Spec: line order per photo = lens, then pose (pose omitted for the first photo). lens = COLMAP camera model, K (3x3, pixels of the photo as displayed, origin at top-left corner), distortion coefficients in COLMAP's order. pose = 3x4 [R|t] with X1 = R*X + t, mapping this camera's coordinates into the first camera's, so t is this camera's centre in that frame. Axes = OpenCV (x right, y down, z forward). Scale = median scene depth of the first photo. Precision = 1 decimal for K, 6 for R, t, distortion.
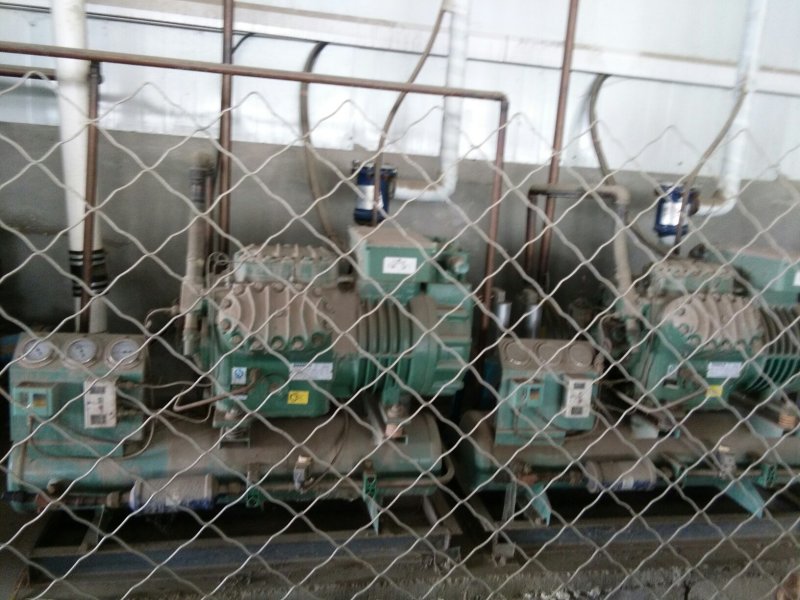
lens RADIAL K [[663.2, 0, 400.0], [0, 663.2, 300.0], [0, 0, 1]] dist [0.042571, -0.003931]
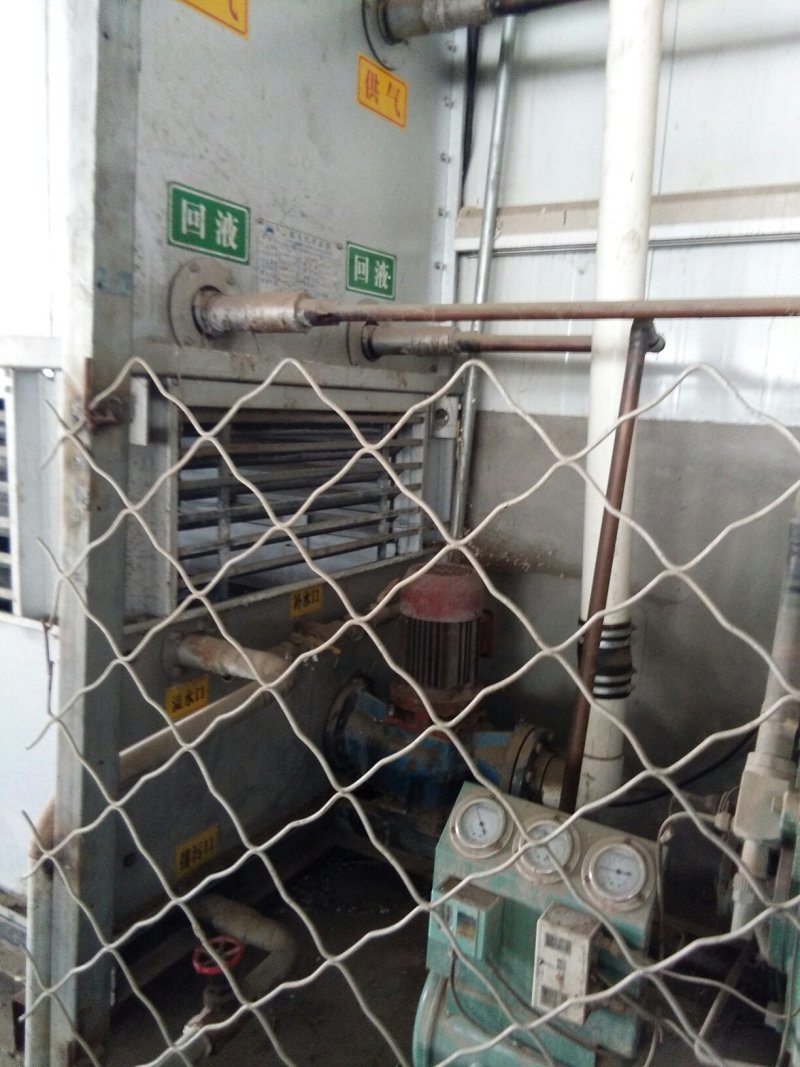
lens RADIAL K [[924.7, 0, 400.0], [0, 924.7, 533.5], [0, 0, 1]] dist [0.001063, 0.001925]
pose [[0.758889, 0.067410, -0.647722, -0.099338], [-0.130681, 0.990160, -0.050061, -0.120348], [0.637974, 0.122635, 0.760230, 0.325637]]
